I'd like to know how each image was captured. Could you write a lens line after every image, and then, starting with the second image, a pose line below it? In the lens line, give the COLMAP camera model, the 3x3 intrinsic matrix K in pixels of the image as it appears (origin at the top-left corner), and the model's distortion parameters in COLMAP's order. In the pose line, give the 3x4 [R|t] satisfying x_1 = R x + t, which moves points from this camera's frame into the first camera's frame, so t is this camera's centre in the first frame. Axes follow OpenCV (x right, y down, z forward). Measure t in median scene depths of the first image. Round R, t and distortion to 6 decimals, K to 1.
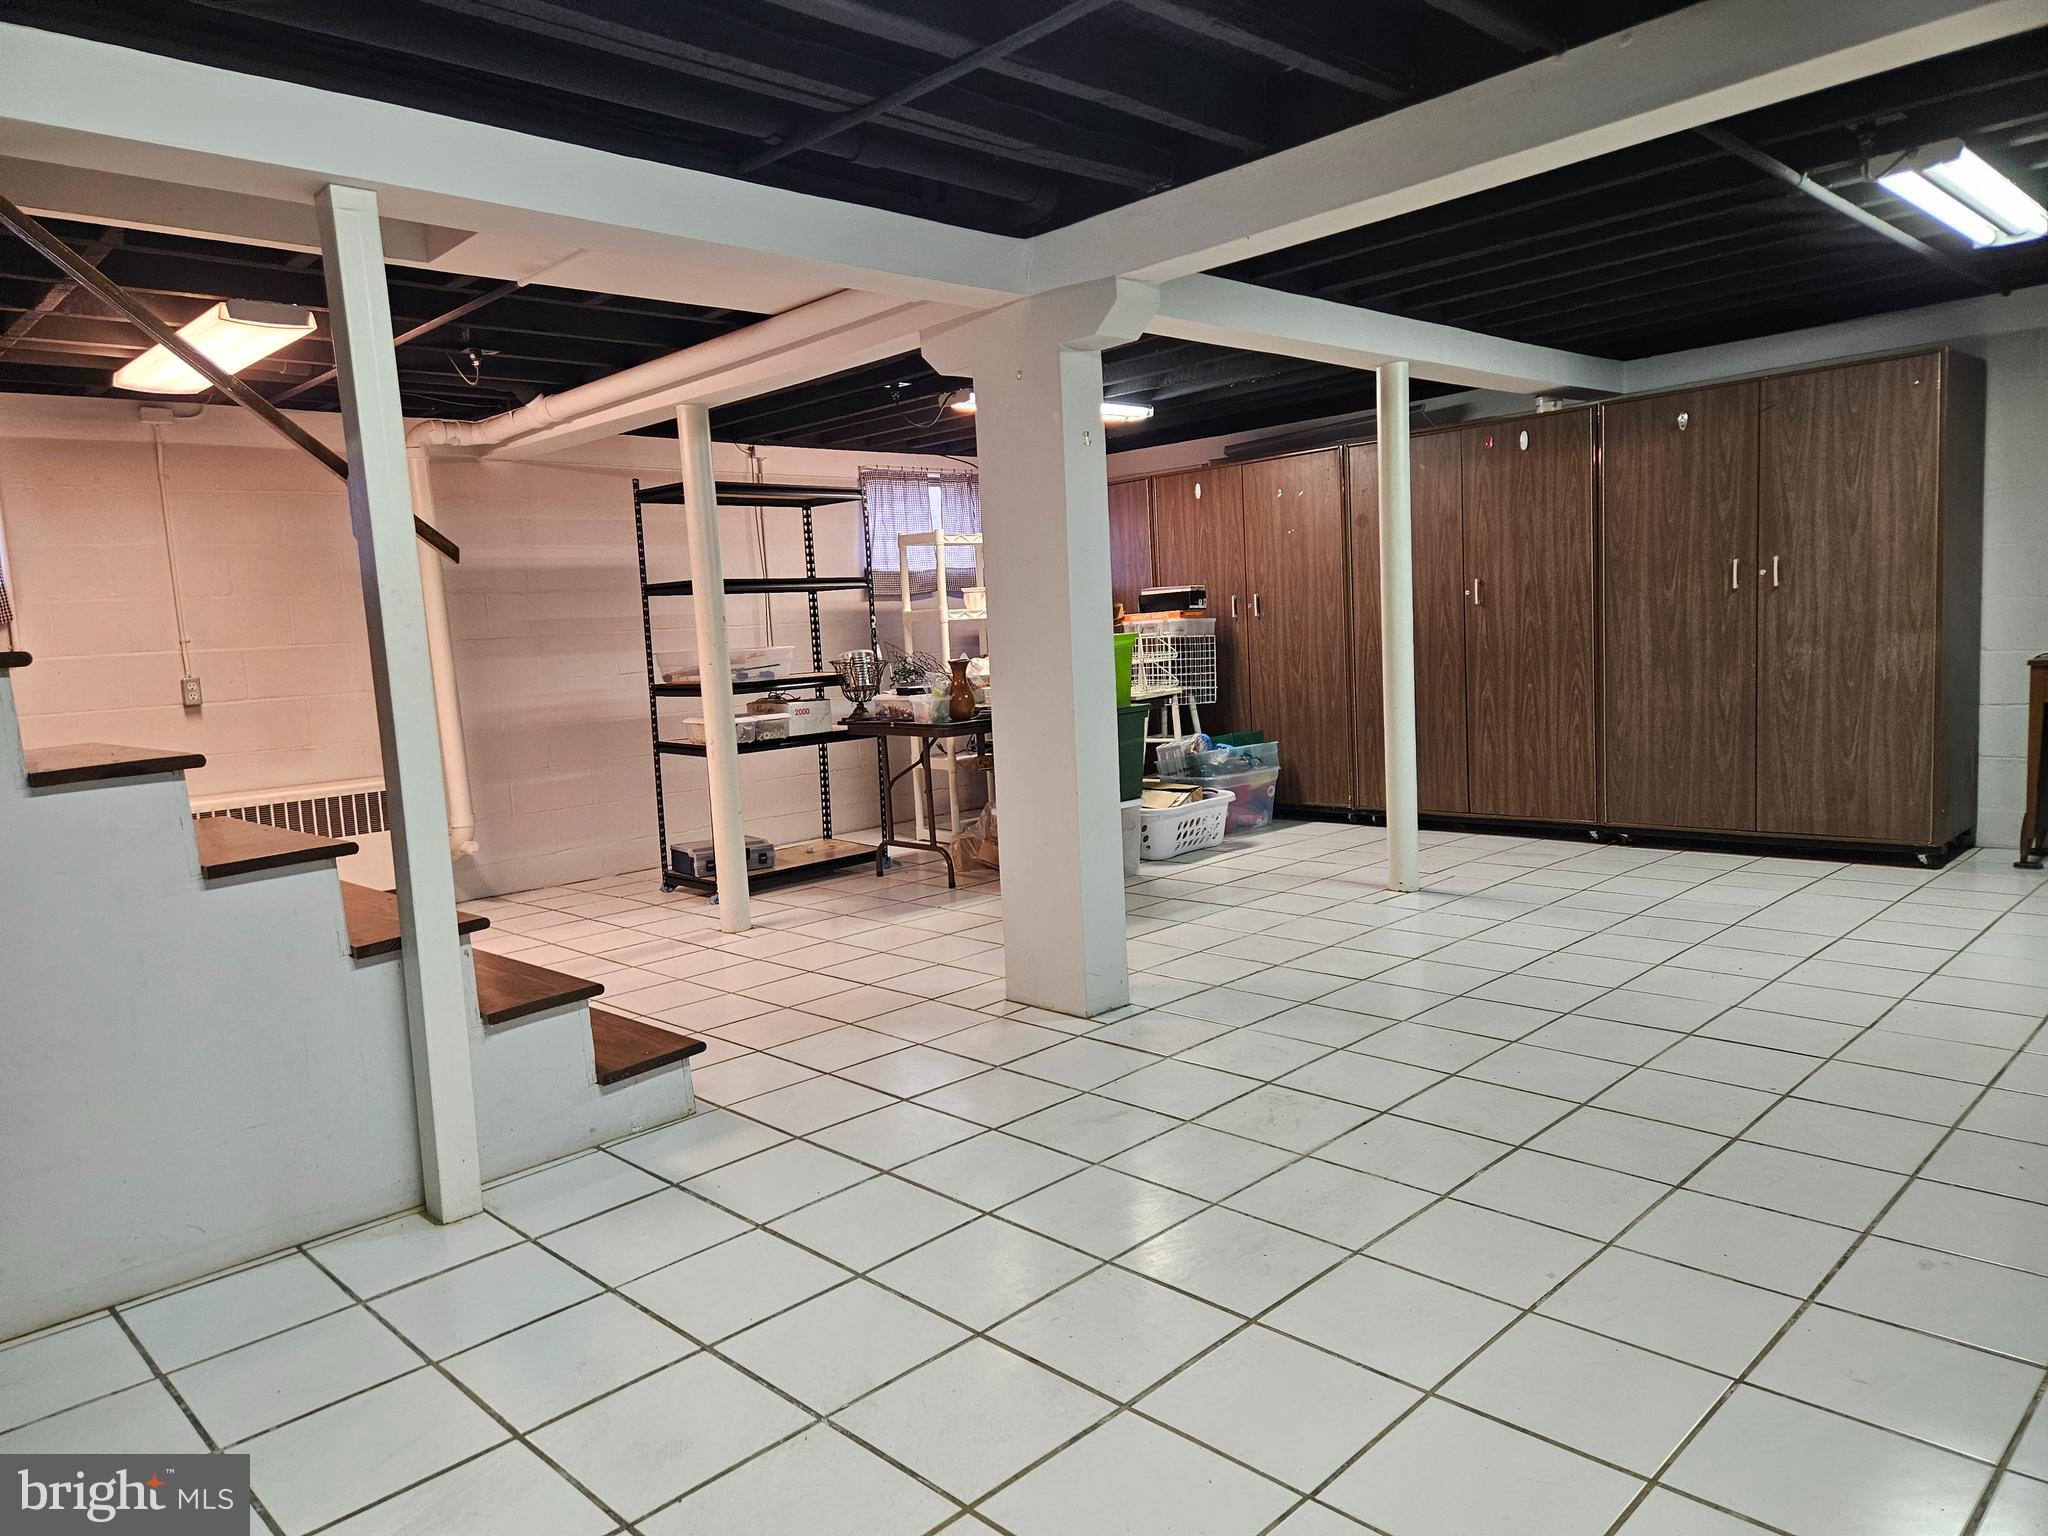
lens RADIAL K [[1349.5, 0, 1024.0], [0, 1349.5, 768.0], [0, 0, 1]] dist [0.087478, -0.068470]
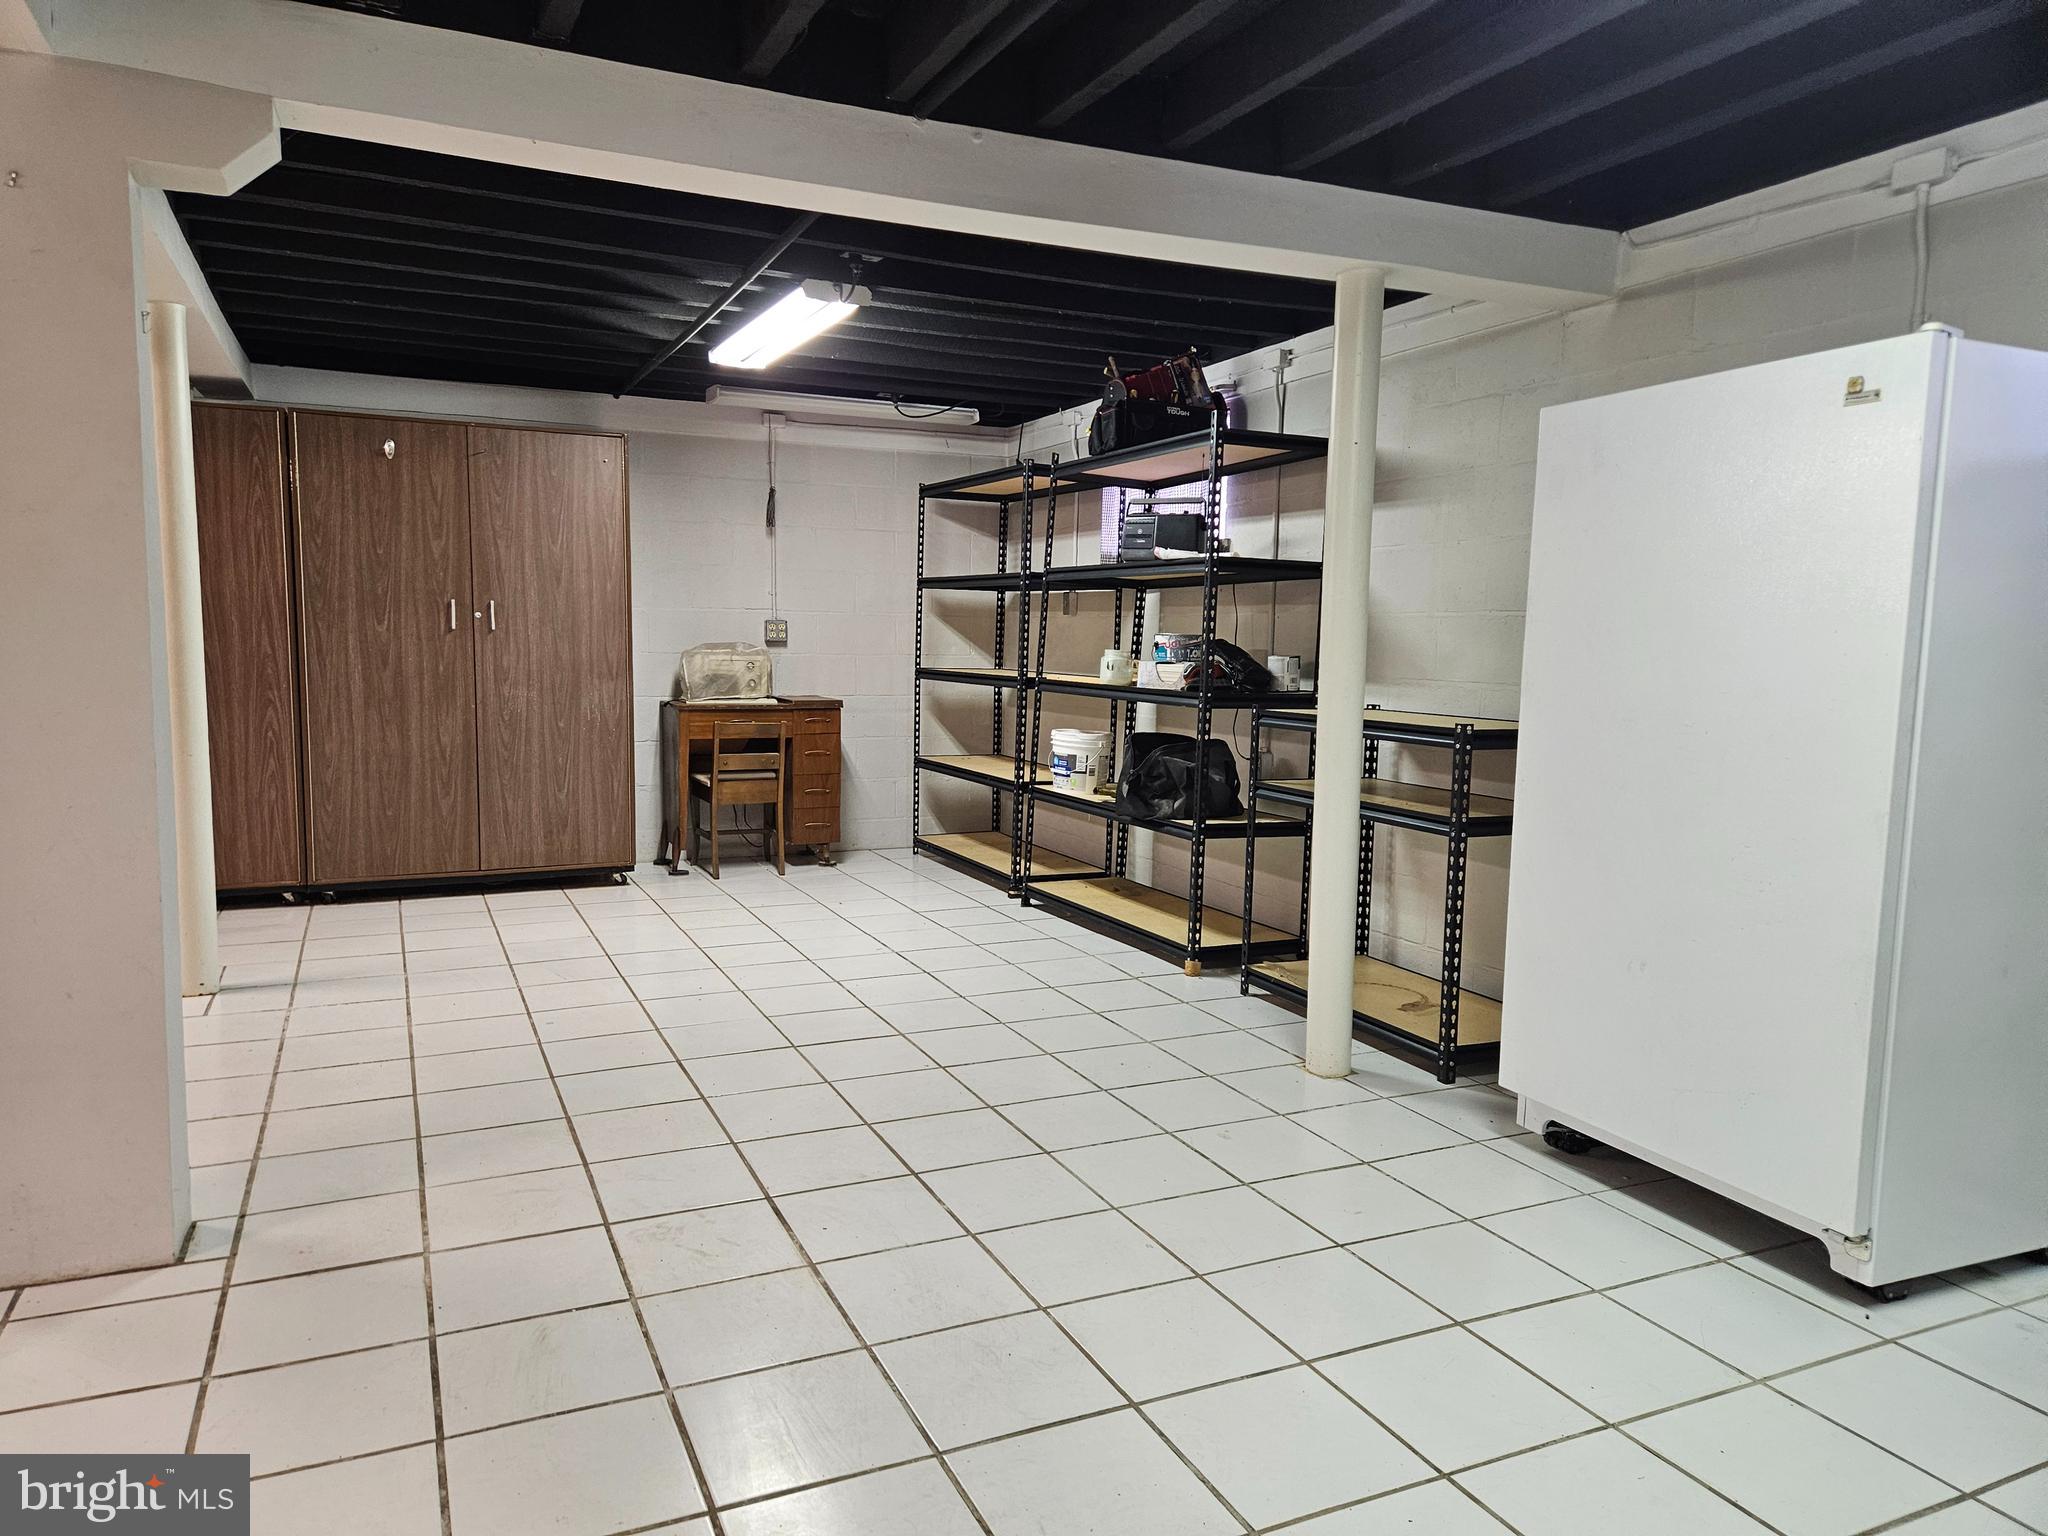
lens RADIAL K [[1349.5, 0, 1024.0], [0, 1349.5, 768.0], [0, 0, 1]] dist [0.087478, -0.068470]
pose [[0.350744, -0.031974, 0.935925, -0.272583], [0.064272, 0.997882, 0.010004, -0.013970], [-0.934263, 0.056645, 0.352056, 0.278378]]
